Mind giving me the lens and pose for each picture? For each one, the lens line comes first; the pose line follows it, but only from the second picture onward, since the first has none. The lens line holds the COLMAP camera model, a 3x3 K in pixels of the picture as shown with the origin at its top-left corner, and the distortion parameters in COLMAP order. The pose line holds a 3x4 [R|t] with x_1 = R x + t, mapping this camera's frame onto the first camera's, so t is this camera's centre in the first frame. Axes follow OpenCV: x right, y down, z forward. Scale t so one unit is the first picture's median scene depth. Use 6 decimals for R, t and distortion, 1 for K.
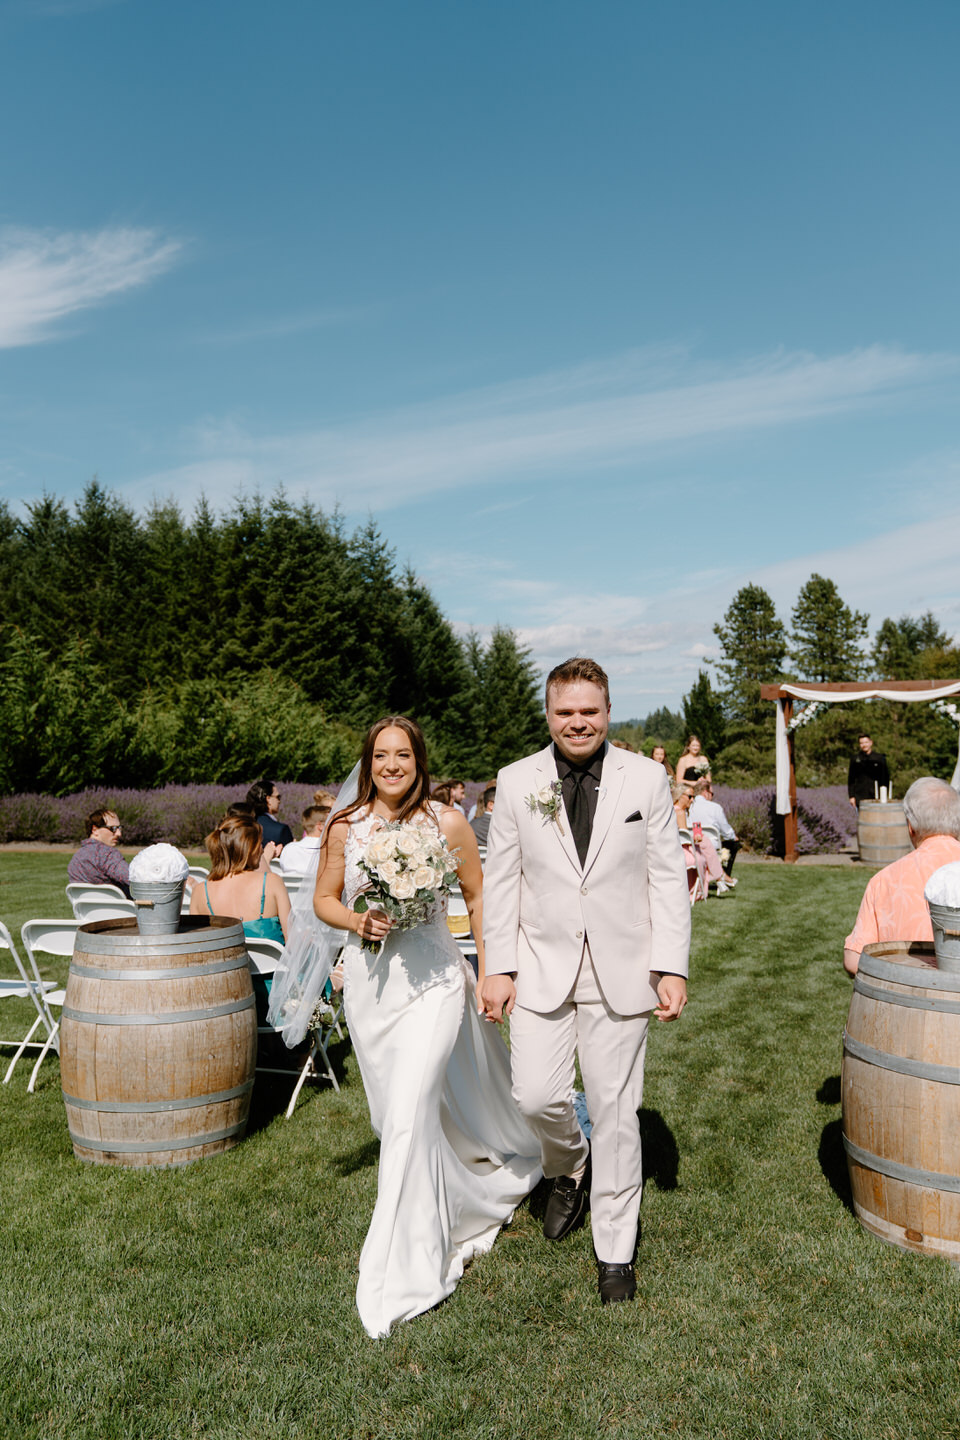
lens RADIAL K [[1268.3, 0, 484.6], [0, 1268.3, 649.0], [0, 0, 1]] dist [-0.008581, 0.002320]
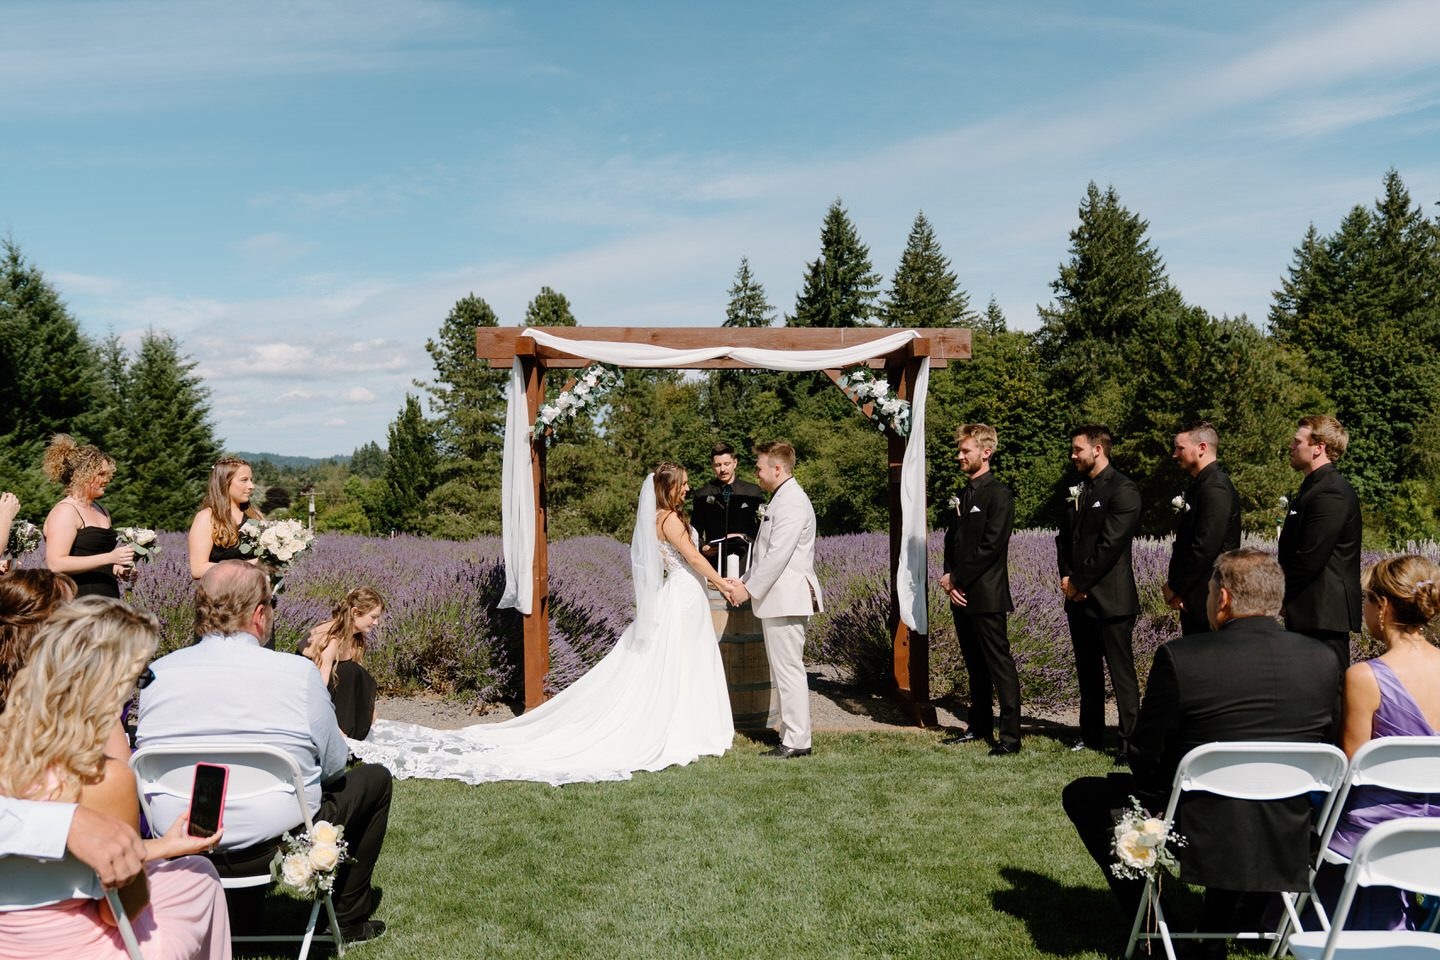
lens RADIAL K [[1268.3, 0, 726.0], [0, 1268.3, 503.0], [0, 0, 1]] dist [-0.008581, 0.002320]
pose [[0.918791, 0.002473, 0.394736, 0.032608], [-0.037299, 0.996050, 0.080579, 0.013405], [-0.392977, -0.088758, 0.915255, 0.147031]]
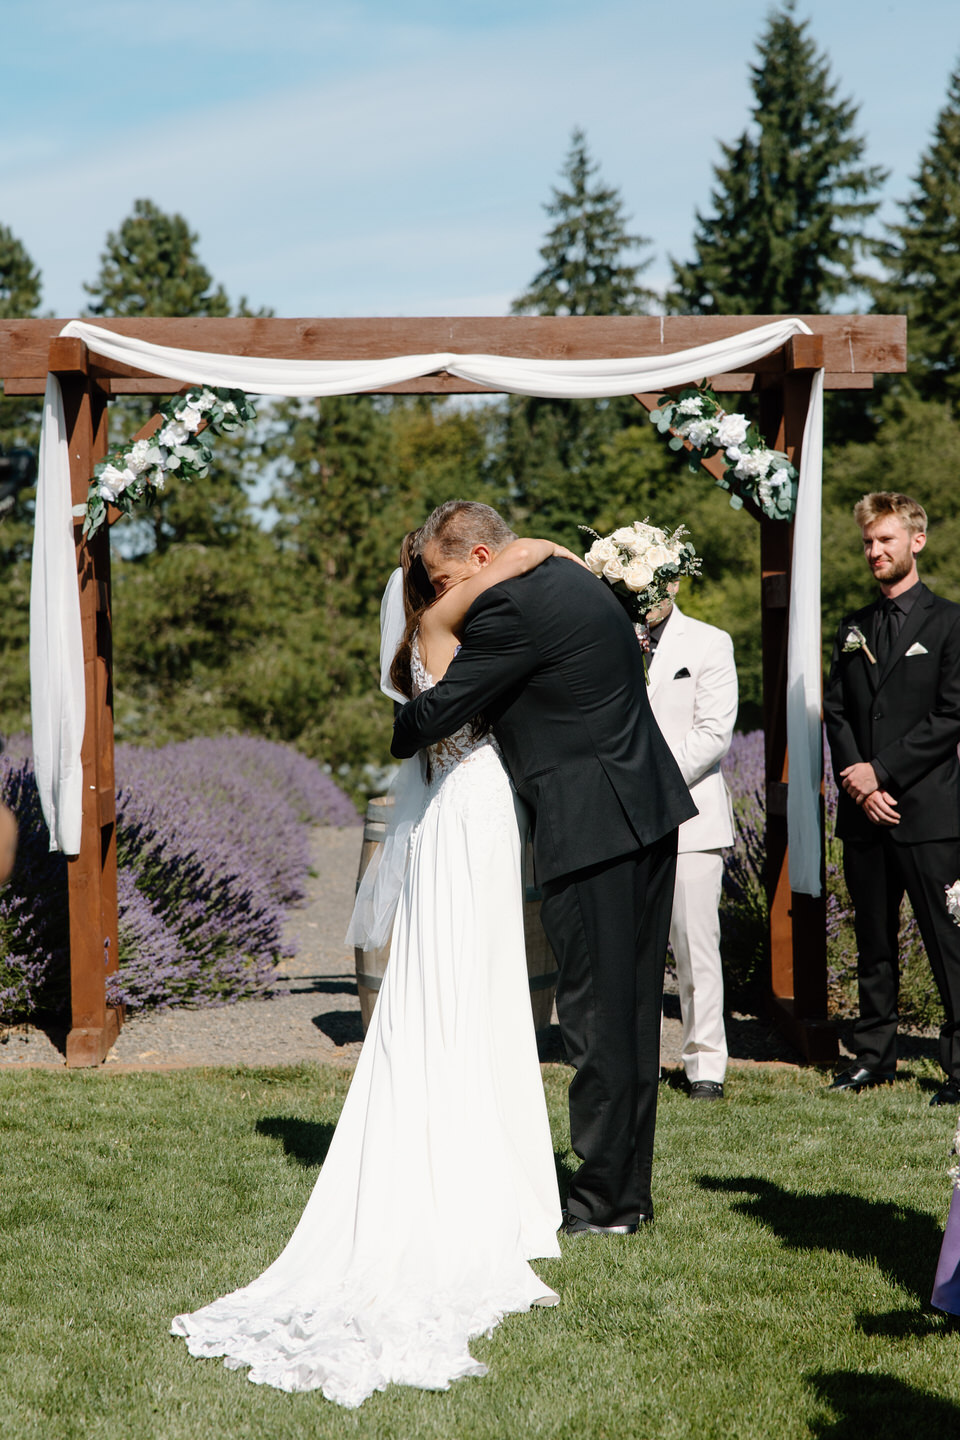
lens RADIAL K [[2877.0, 0, 480.0], [0, 2877.0, 720.0], [0, 0, 1]] dist [0.003182, 0.420171]
pose [[0.929640, -0.007148, 0.368401, 0.028075], [-0.030127, 0.994990, 0.095330, 0.012861], [-0.367237, -0.099721, 0.924766, 0.121646]]
